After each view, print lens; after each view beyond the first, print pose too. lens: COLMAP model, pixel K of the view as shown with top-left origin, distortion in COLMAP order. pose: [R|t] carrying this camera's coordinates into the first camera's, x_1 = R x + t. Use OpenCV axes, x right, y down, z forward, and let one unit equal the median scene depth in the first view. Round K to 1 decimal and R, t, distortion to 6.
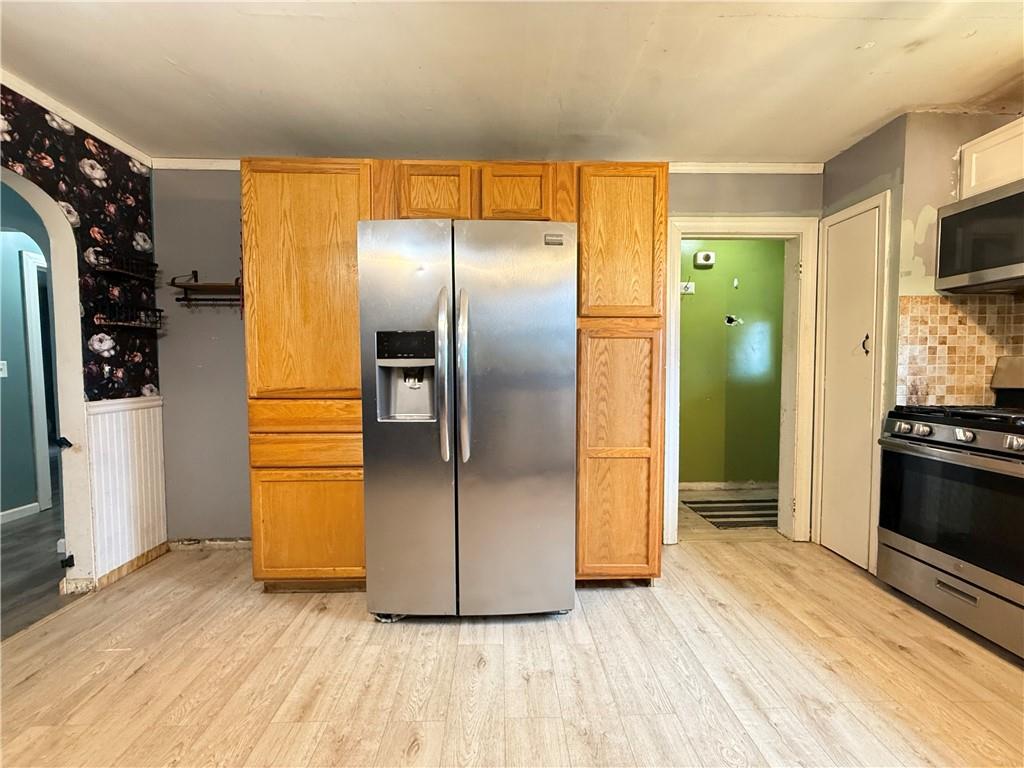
lens RADIAL K [[408.8, 0, 509.5], [0, 408.8, 385.1], [0, 0, 1]] dist [0.000049, 0.000475]
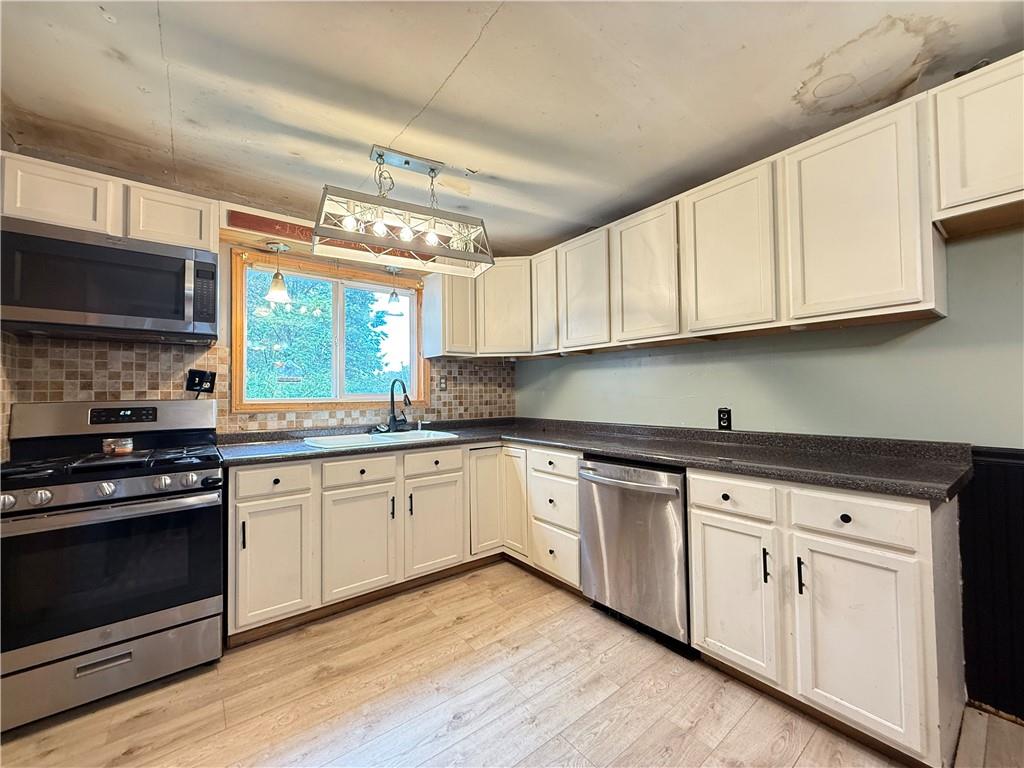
lens RADIAL K [[408.8, 0, 510.1], [0, 408.8, 384.0], [0, 0, 1]] dist [0.000049, 0.000475]
pose [[-0.596082, 0.028711, 0.802410, -0.189330], [0.050187, 0.998739, 0.001546, -0.069576], [-0.801353, 0.041192, -0.596771, 0.786064]]
